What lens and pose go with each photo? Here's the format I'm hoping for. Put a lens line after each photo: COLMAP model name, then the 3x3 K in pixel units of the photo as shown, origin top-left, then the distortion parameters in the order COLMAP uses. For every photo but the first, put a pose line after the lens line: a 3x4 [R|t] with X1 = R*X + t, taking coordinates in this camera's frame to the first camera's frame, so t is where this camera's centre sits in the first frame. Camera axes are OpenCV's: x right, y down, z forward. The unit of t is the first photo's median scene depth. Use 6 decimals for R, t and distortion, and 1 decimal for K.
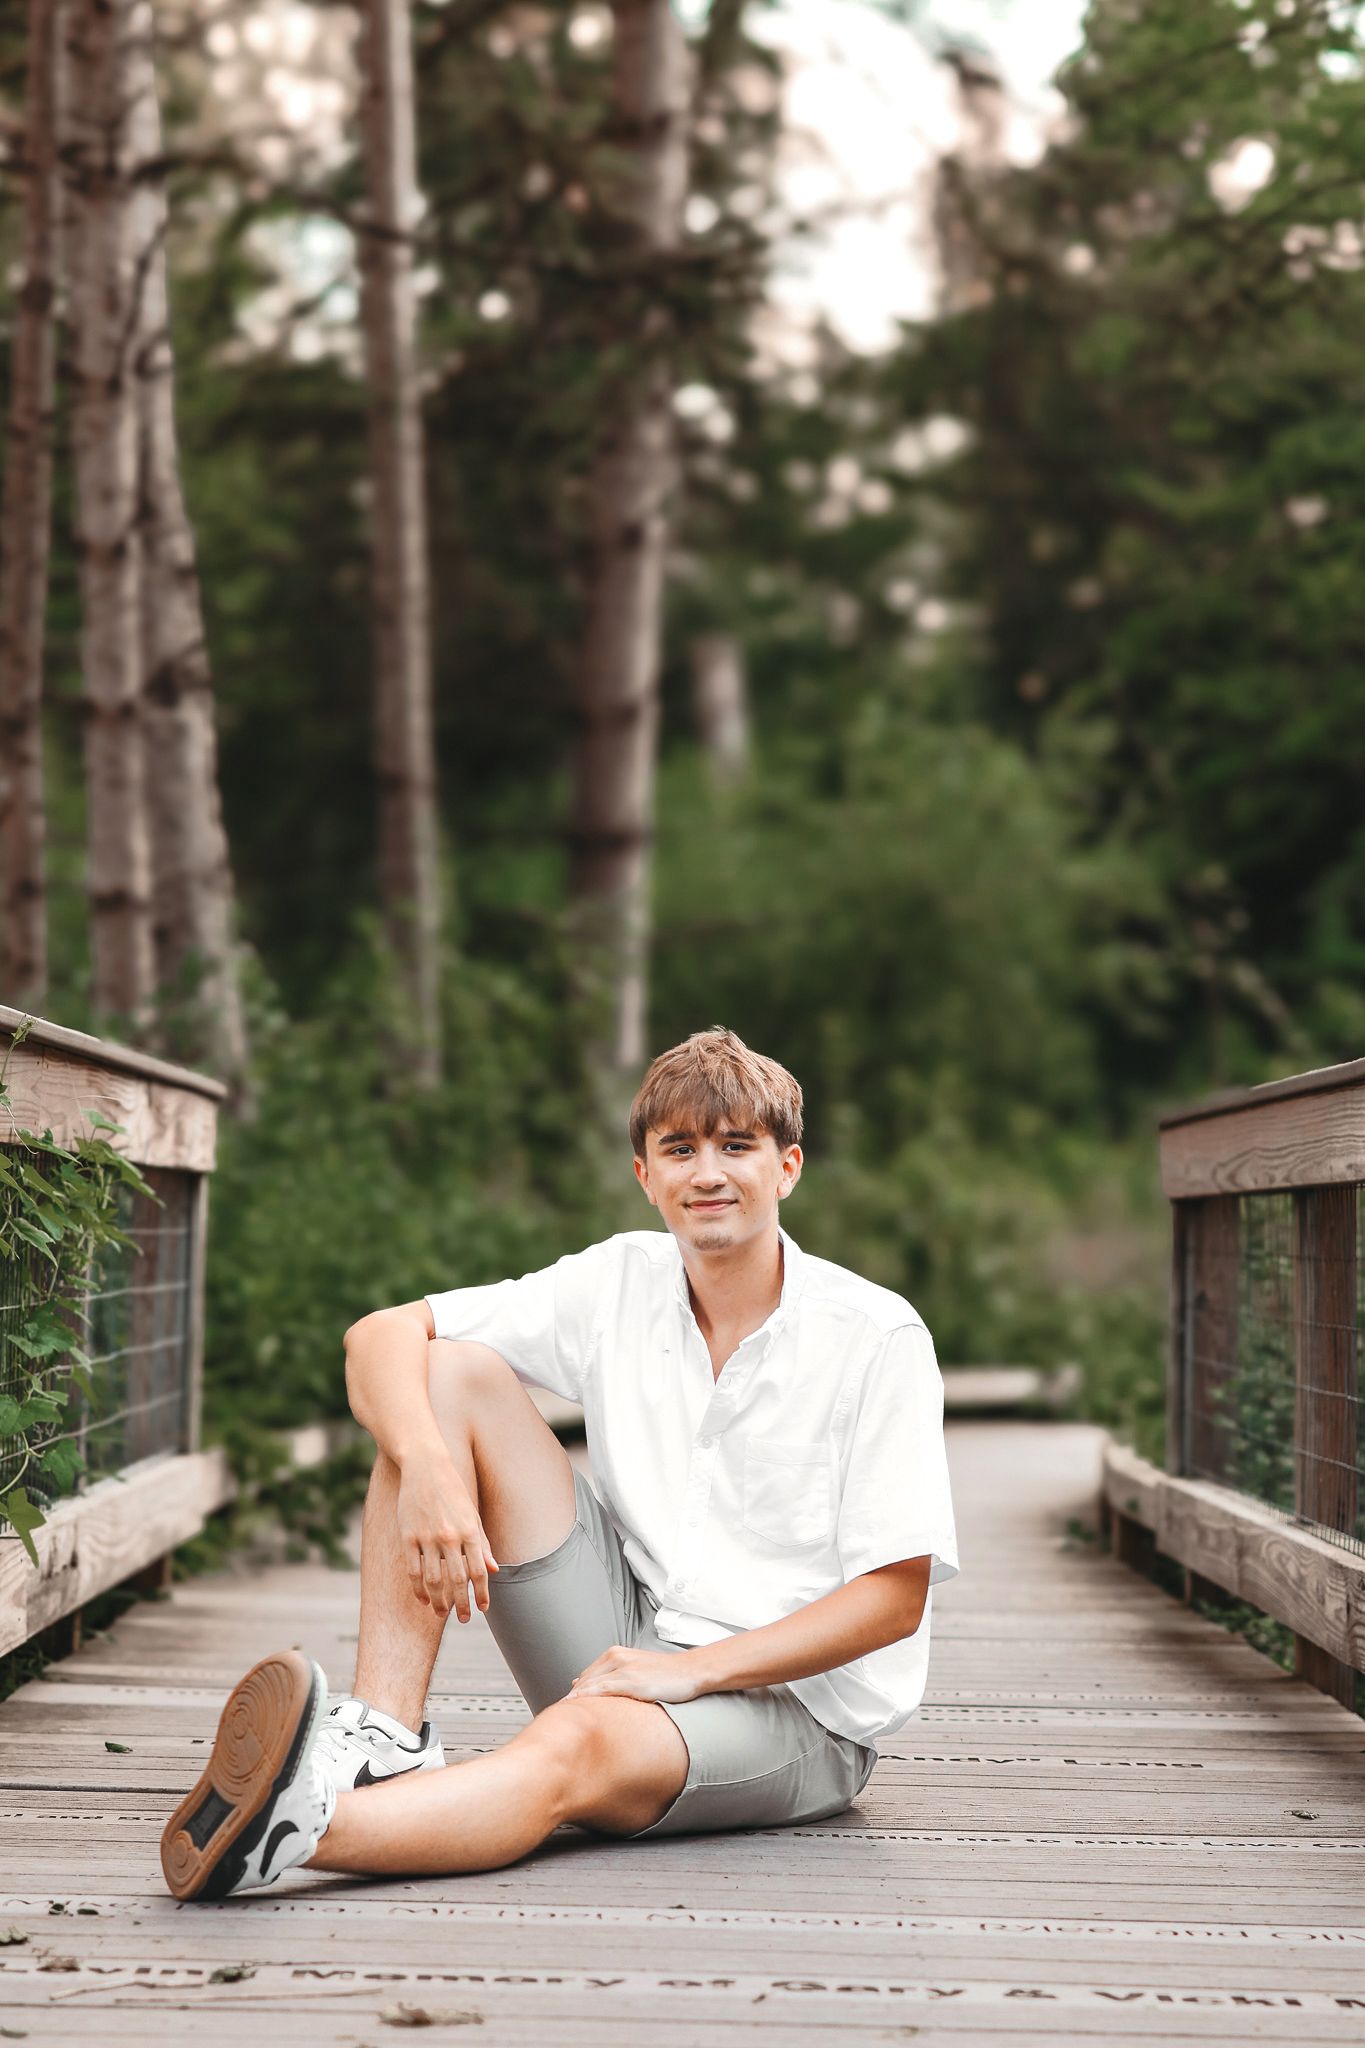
lens RADIAL K [[4805.1, 0, 682.5], [0, 4805.1, 1024.0], [0, 0, 1]] dist [0.069390, -0.055514]
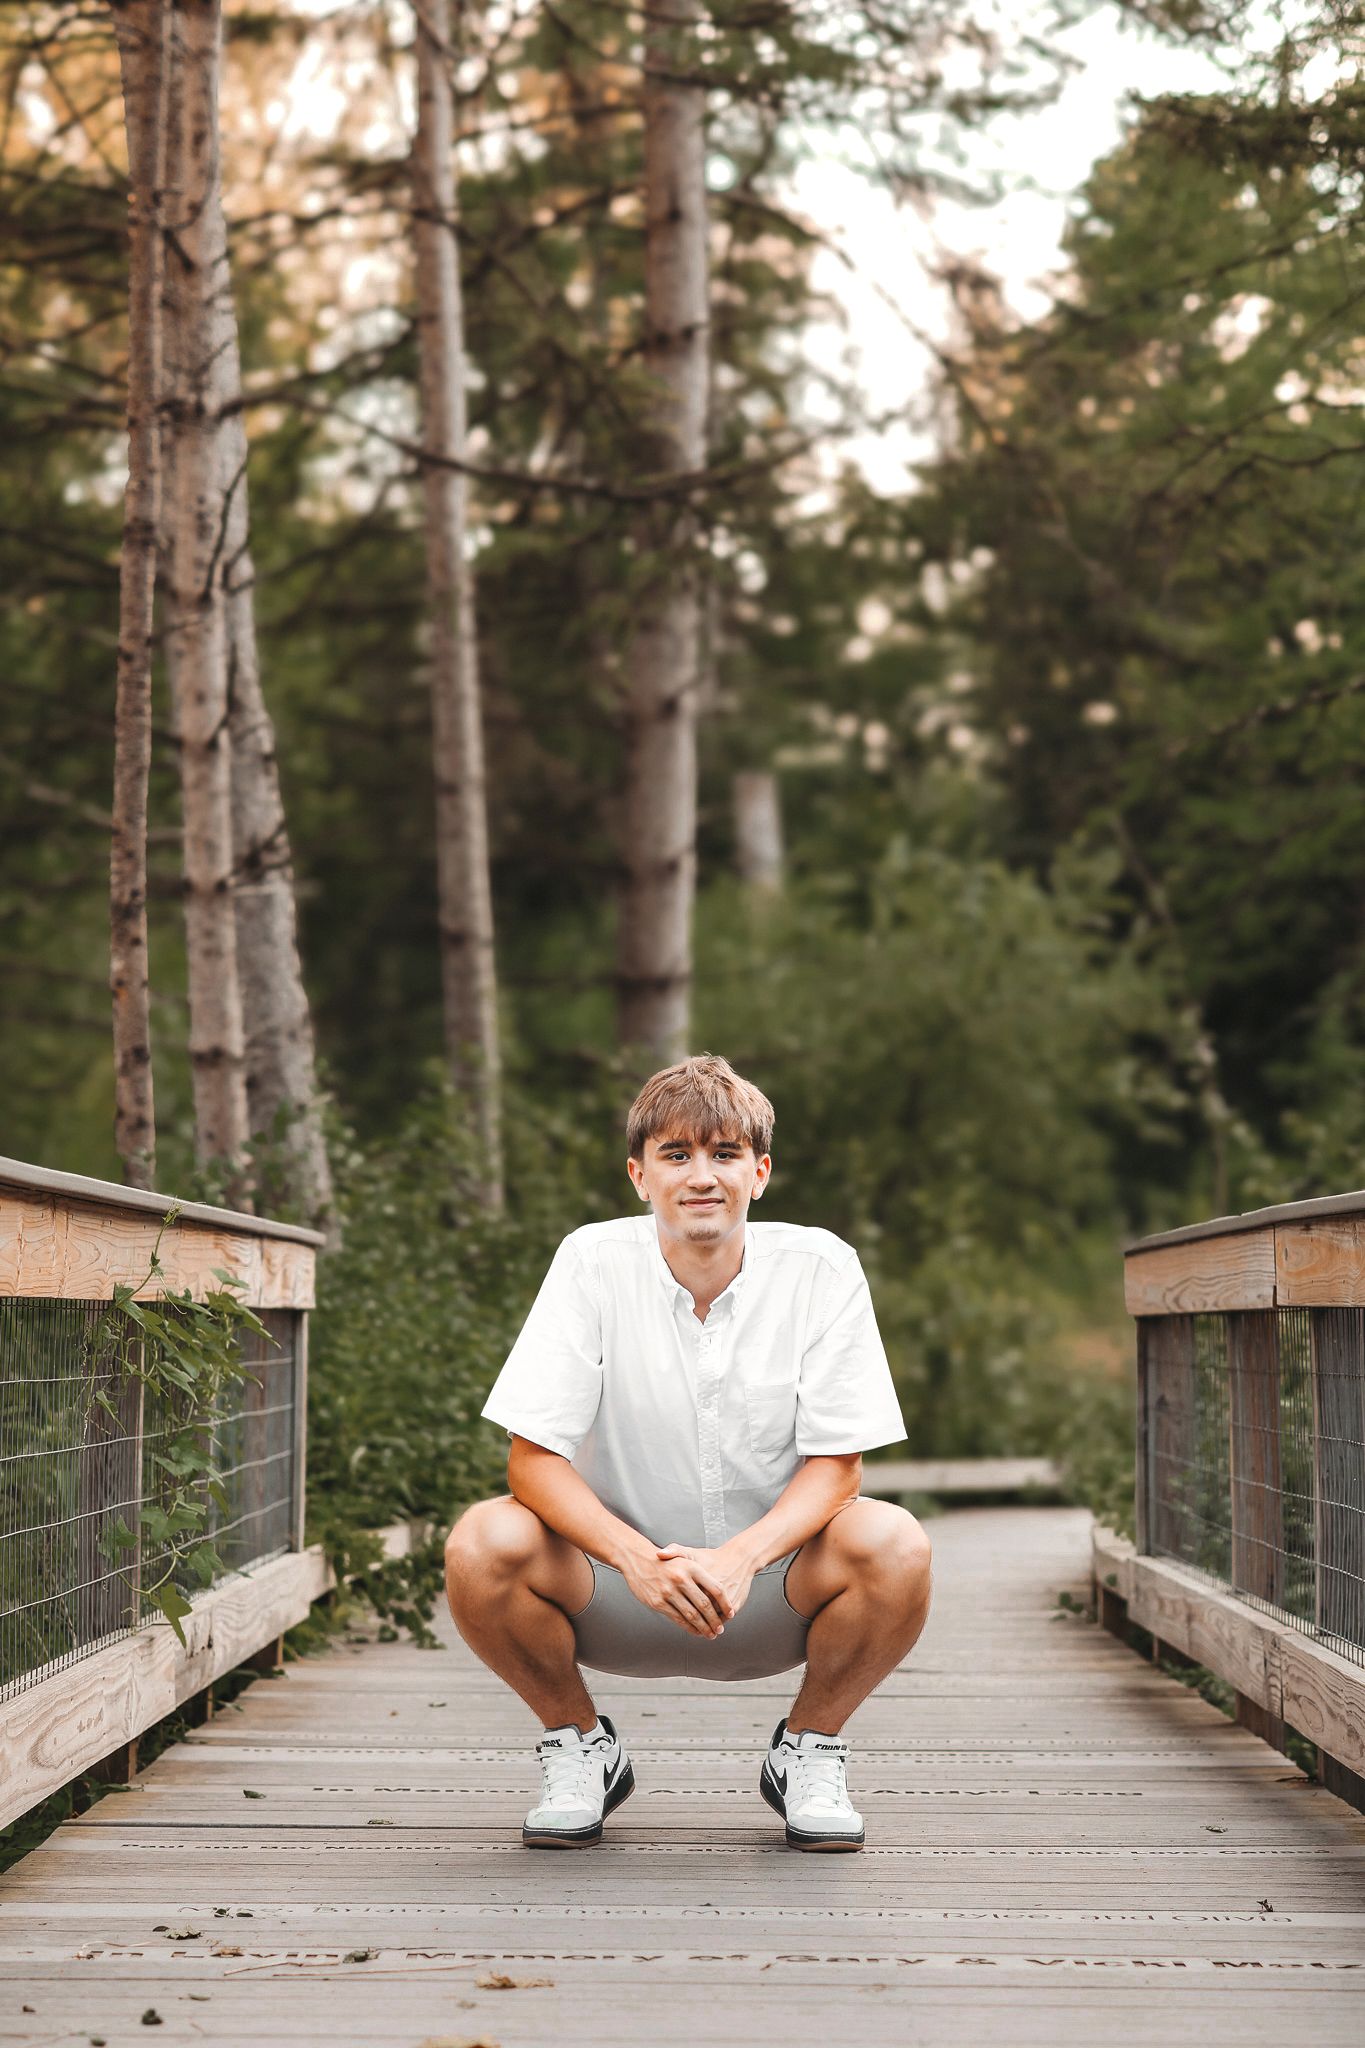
lens RADIAL K [[4613.0, 0, 682.5], [0, 4613.0, 1024.0], [0, 0, 1]] dist [0.037944, 0.264432]
pose [[0.999752, -0.019544, -0.010717, 0.004797], [0.019309, 0.999580, -0.021628, -0.010591], [0.011136, 0.021416, 0.999709, -0.104281]]
